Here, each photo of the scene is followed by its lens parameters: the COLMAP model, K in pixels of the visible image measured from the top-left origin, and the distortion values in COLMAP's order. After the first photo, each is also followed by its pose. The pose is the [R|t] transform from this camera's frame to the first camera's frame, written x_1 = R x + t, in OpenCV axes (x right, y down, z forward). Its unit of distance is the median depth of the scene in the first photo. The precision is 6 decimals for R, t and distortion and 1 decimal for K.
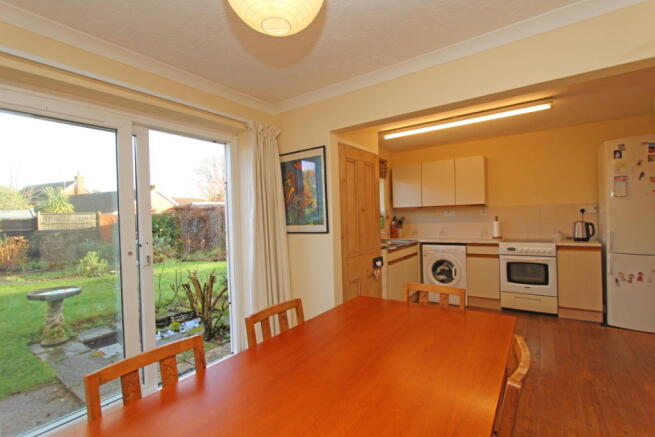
lens RADIAL K [[300.5, 0, 333.9], [0, 300.5, 216.8], [0, 0, 1]] dist [-0.016401, -0.000185]
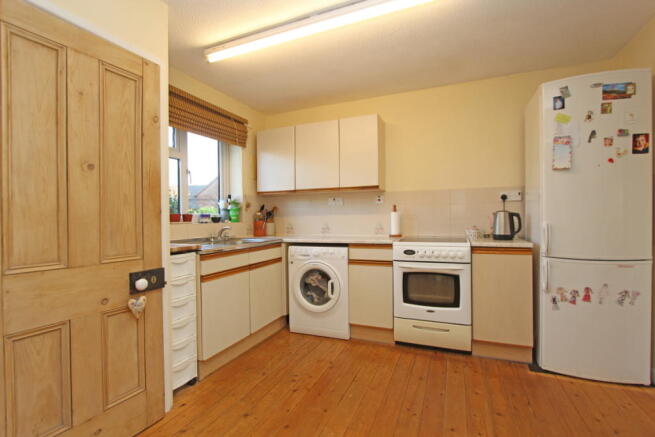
lens RADIAL K [[300.5, 0, 333.9], [0, 300.5, 216.8], [0, 0, 1]] dist [-0.016401, -0.000185]
pose [[0.974684, 0.020185, 0.222675, 0.293191], [-0.018081, 0.999771, -0.011481, 0.042613], [-0.222856, 0.007164, 0.974825, 0.407876]]
